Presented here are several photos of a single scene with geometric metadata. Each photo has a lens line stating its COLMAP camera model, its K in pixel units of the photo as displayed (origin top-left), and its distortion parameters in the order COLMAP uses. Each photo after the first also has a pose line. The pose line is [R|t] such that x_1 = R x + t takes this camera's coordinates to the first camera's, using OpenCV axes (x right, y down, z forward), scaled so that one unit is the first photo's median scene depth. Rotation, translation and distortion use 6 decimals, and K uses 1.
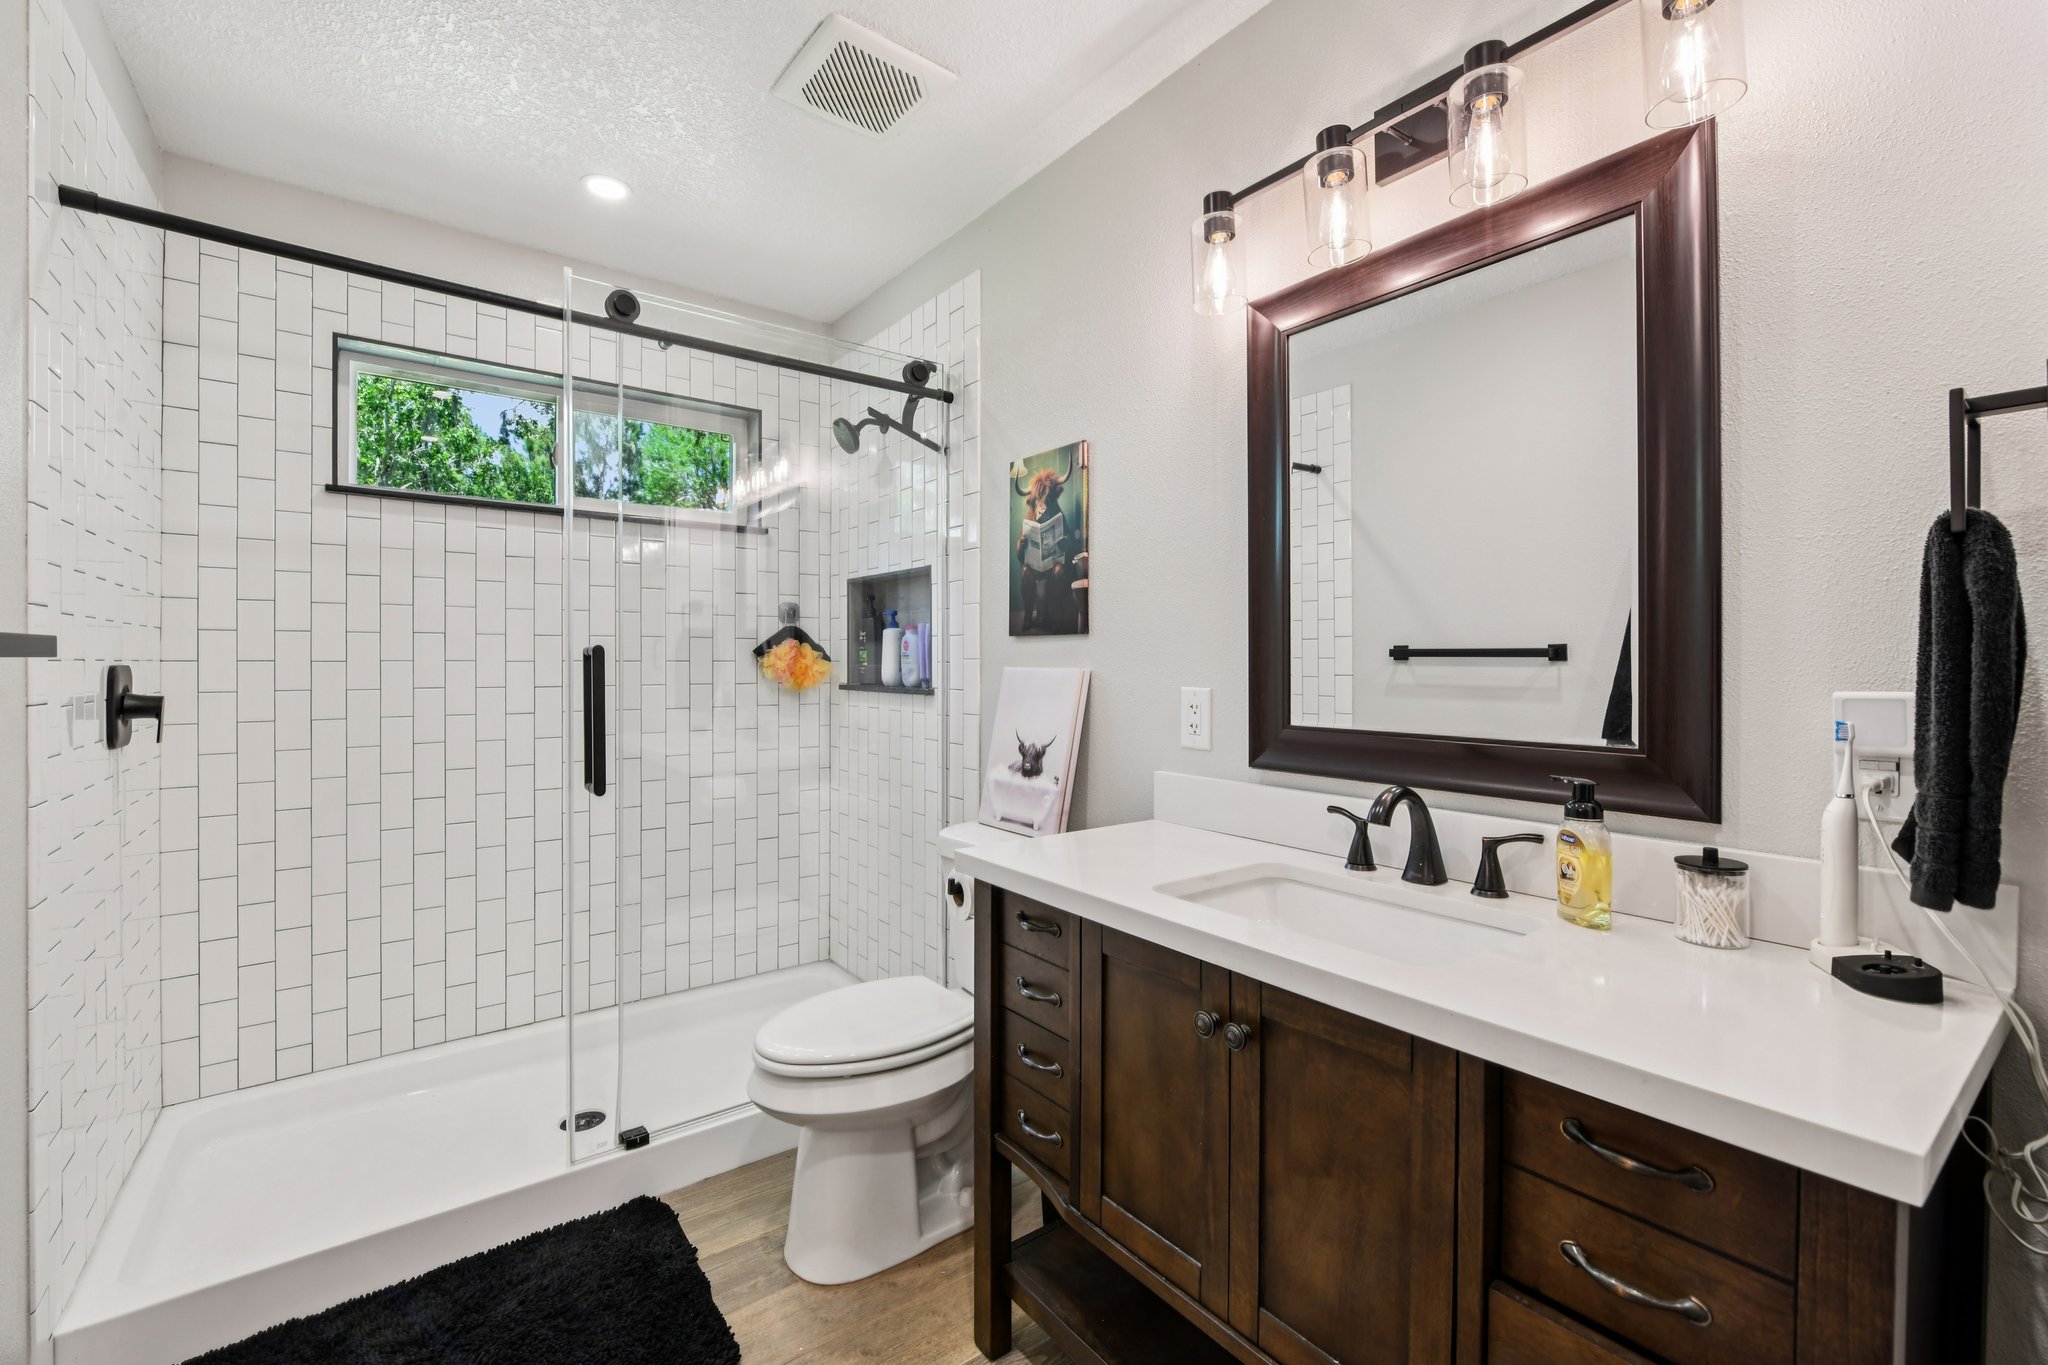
lens RADIAL K [[827.4, 0, 1036.8], [0, 827.4, 667.0], [0, 0, 1]] dist [-0.021659, 0.001727]
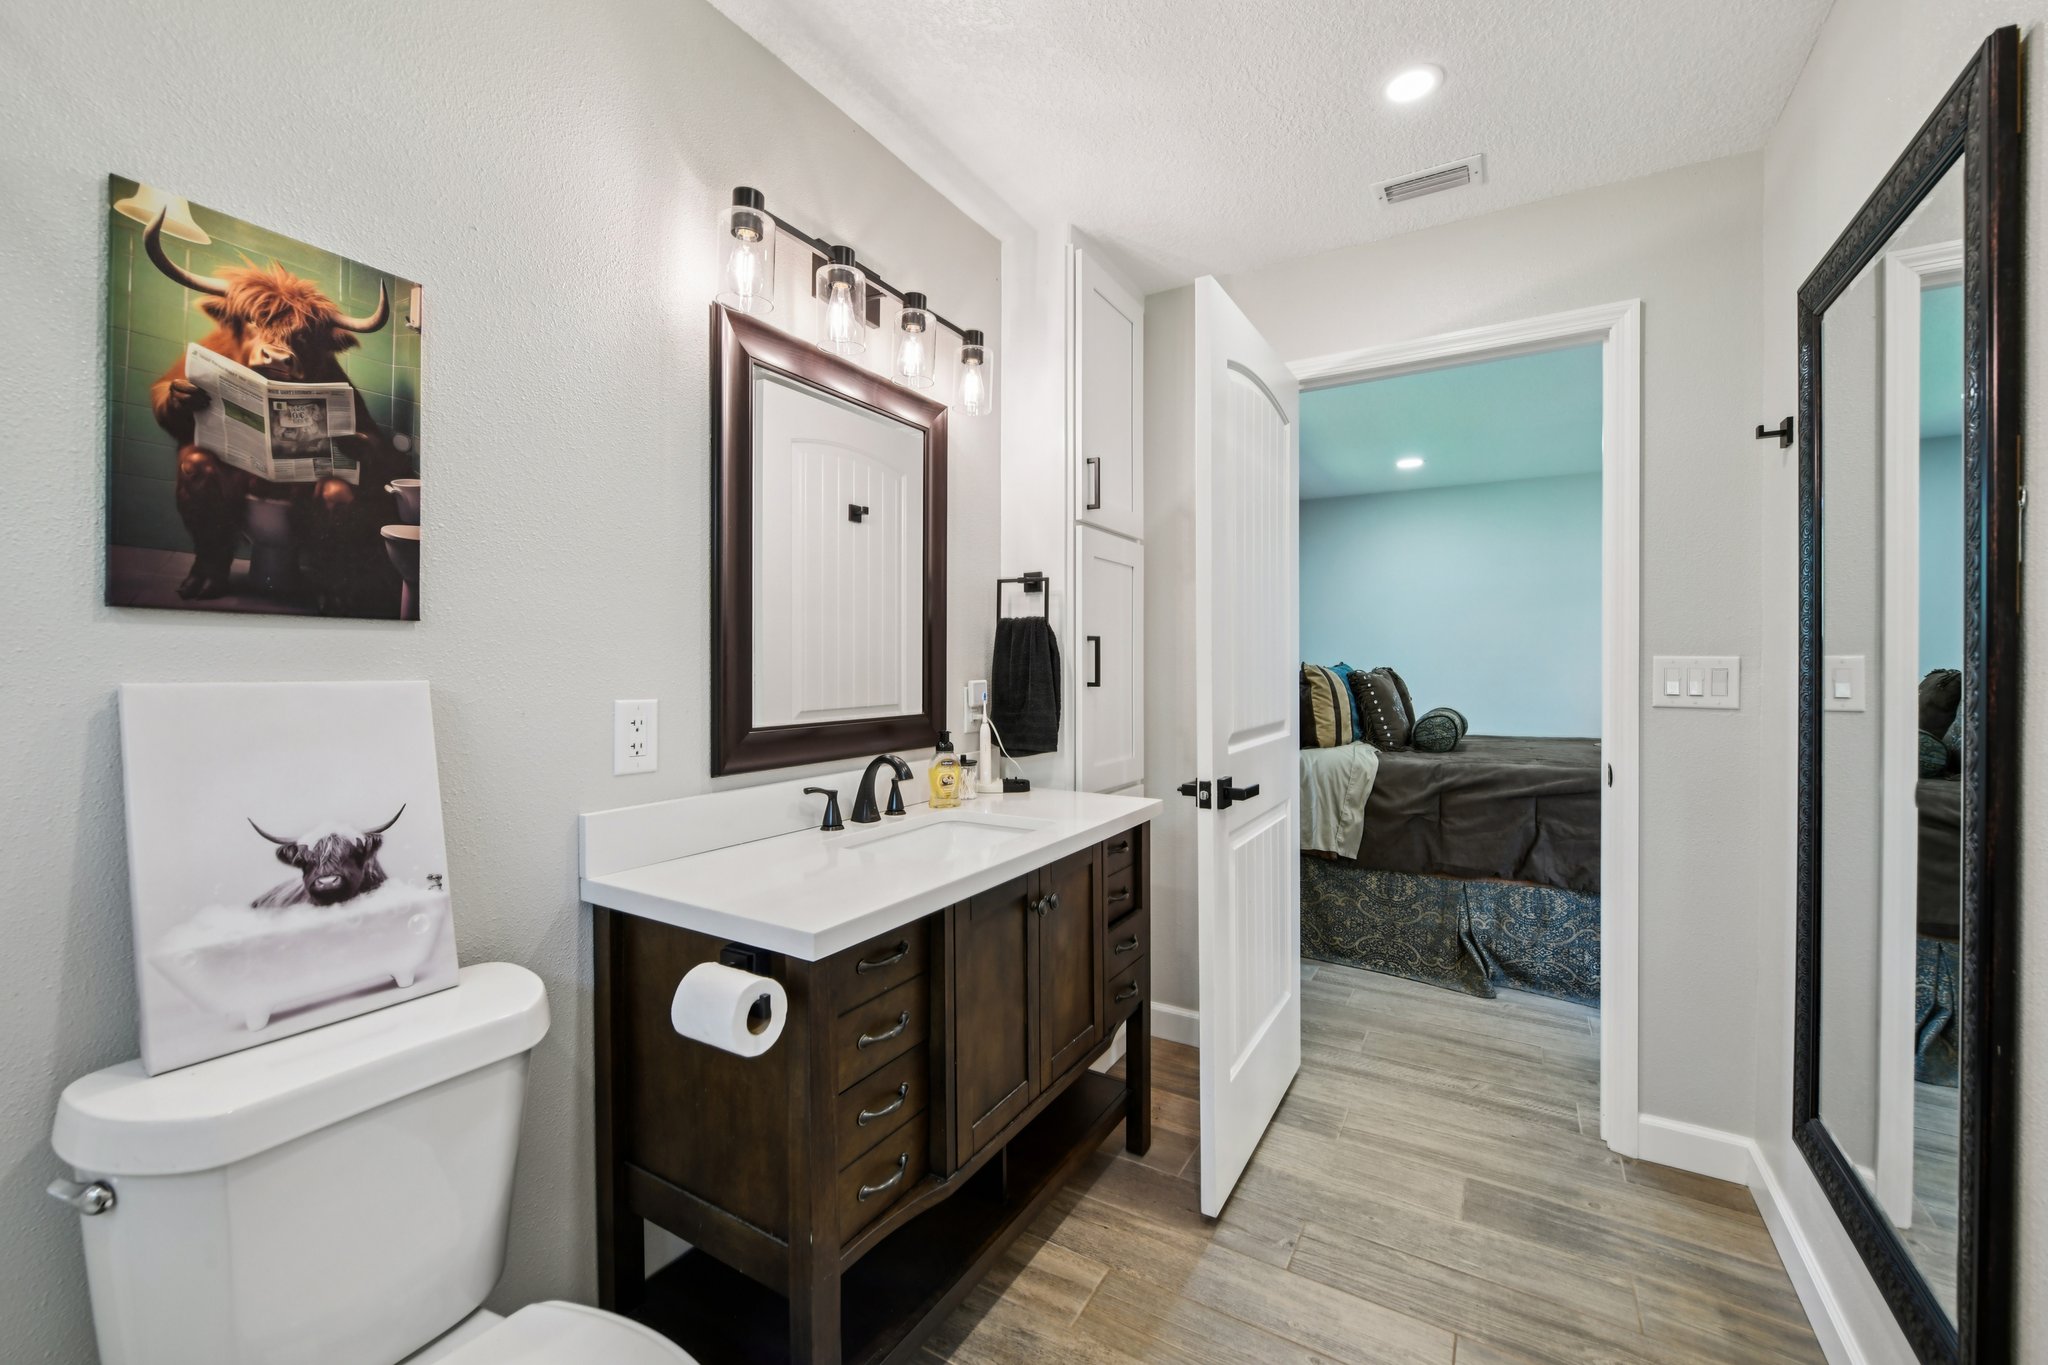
lens RADIAL K [[826.4, 0, 1037.5], [0, 826.4, 675.4], [0, 0, 1]] dist [0.000000, -0.000203]
pose [[-0.371367, -0.012135, 0.928407, -0.628245], [0.000964, 0.999909, 0.013456, -0.009217], [-0.928486, 0.005892, -0.371322, 0.800141]]
